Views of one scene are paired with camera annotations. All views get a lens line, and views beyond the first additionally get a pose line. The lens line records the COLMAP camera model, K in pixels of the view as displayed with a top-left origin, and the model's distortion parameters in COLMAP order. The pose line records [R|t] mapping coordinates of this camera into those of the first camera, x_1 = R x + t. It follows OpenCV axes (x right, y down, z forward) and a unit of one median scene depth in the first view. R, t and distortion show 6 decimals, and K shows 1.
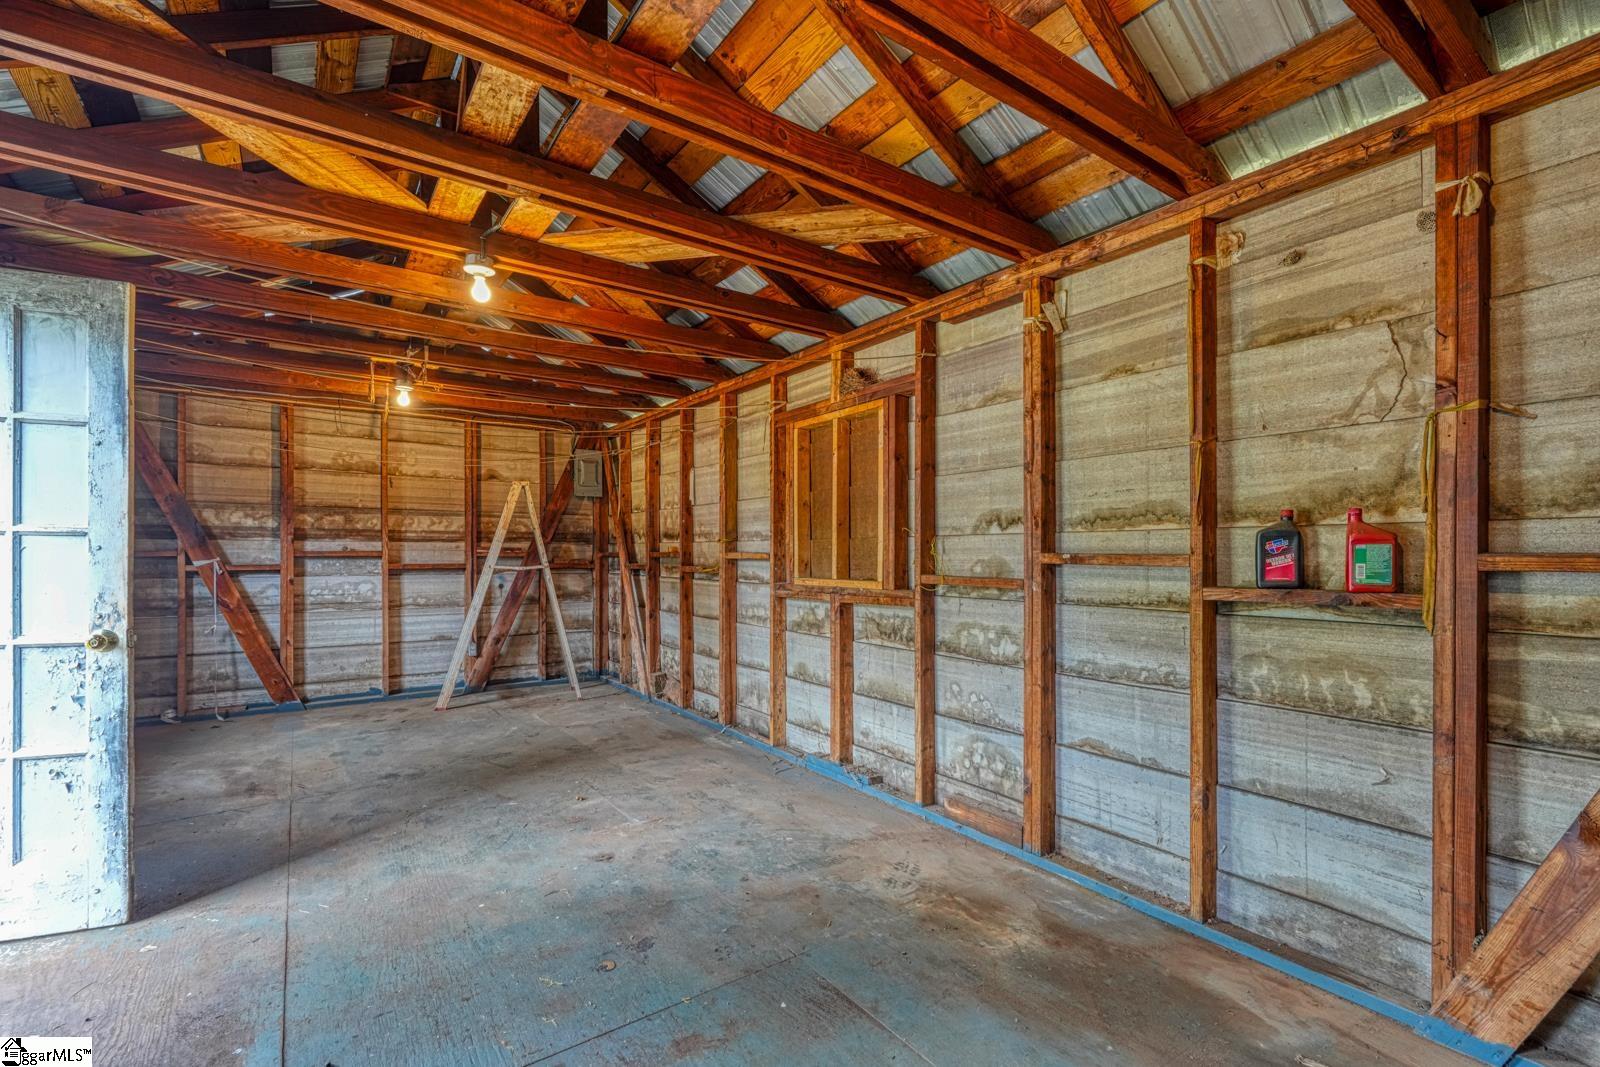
lens RADIAL K [[701.4, 0, 809.9], [0, 701.4, 548.6], [0, 0, 1]] dist [0.003021, 0.000785]
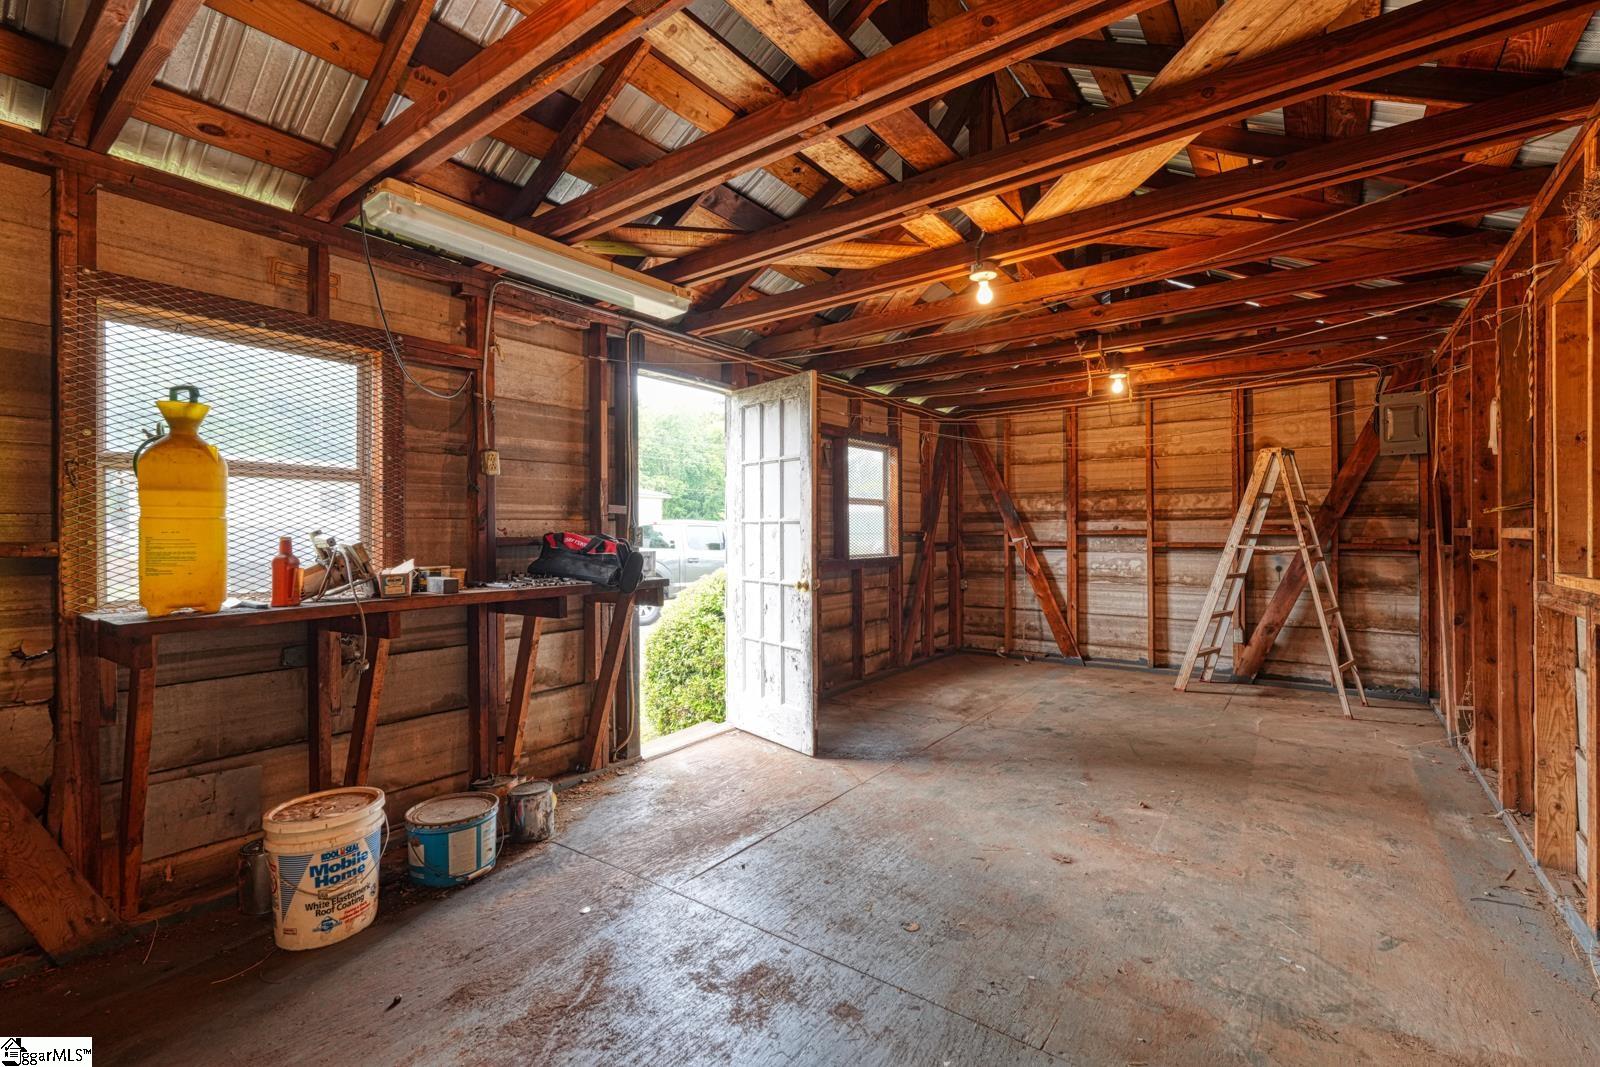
lens RADIAL K [[701.4, 0, 809.0], [0, 701.4, 529.9], [0, 0, 1]] dist [0.003021, 0.000785]
pose [[0.310480, -0.007612, -0.950549, 0.248903], [0.011994, 0.999920, -0.004090, 0.002042], [0.950504, -0.010131, 0.310546, 0.201232]]
